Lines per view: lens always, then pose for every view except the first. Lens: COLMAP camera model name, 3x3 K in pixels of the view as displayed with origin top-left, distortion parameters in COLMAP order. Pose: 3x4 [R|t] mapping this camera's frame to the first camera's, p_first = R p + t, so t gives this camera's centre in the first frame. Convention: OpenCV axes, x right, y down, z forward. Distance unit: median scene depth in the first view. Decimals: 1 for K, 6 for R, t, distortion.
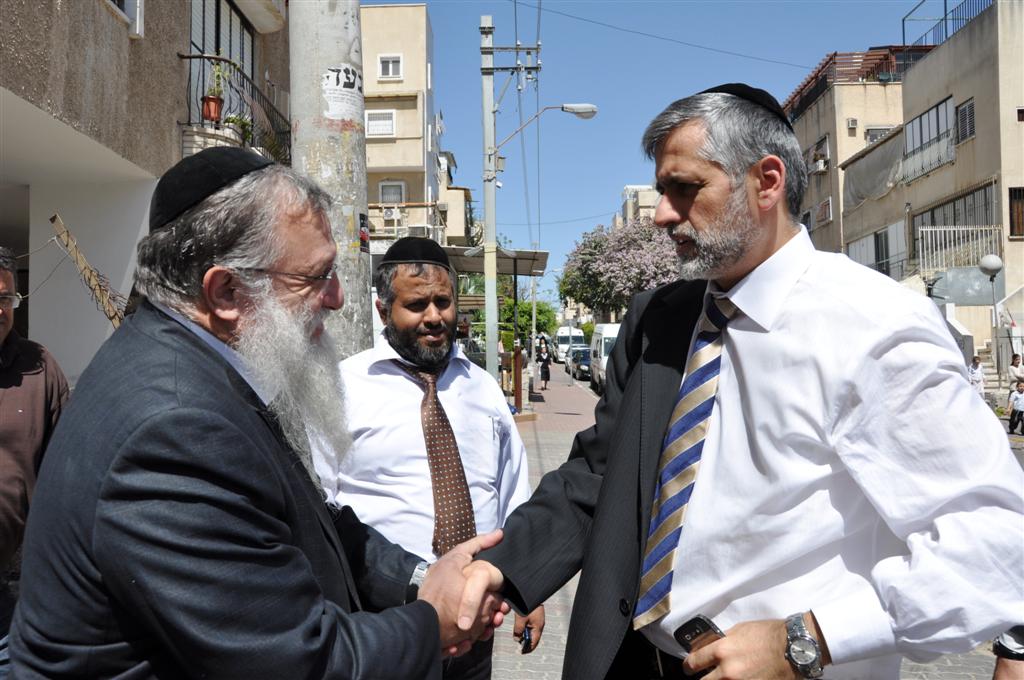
lens RADIAL K [[875.8, 0, 524.6], [0, 875.8, 338.8], [0, 0, 1]] dist [-0.125131, 0.147786]
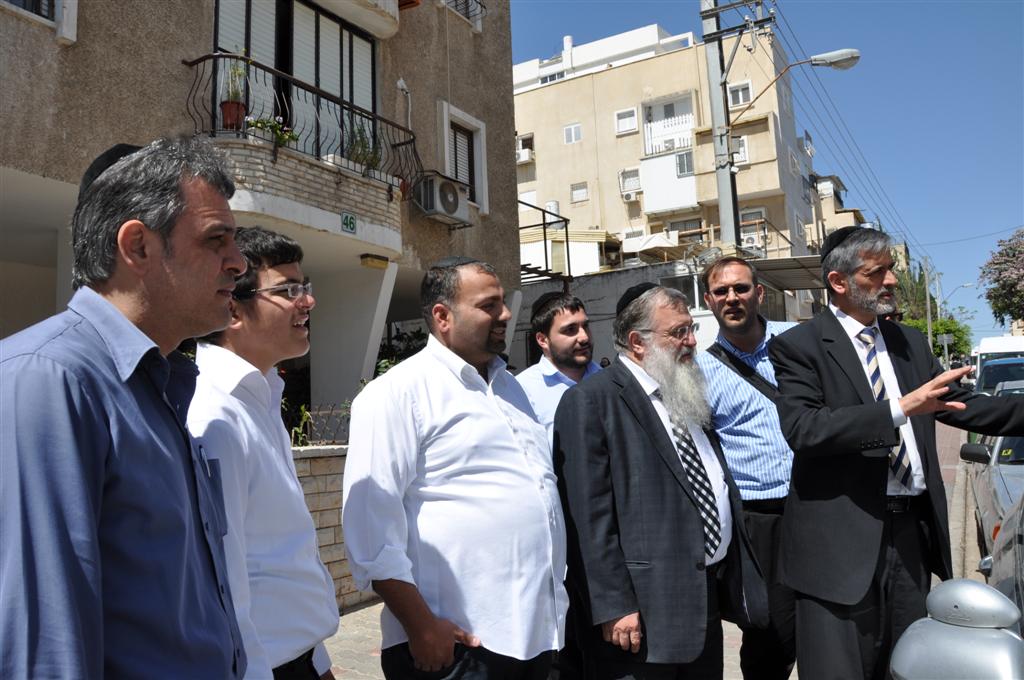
lens RADIAL K [[801.8, 0, 512.0], [0, 801.8, 340.0], [0, 0, 1]] dist [-0.158618, 0.124152]
pose [[0.856806, -0.072702, -0.510488, 0.152439], [0.050107, 0.997064, -0.057899, 0.010651], [0.513199, 0.024029, 0.857933, 0.275824]]
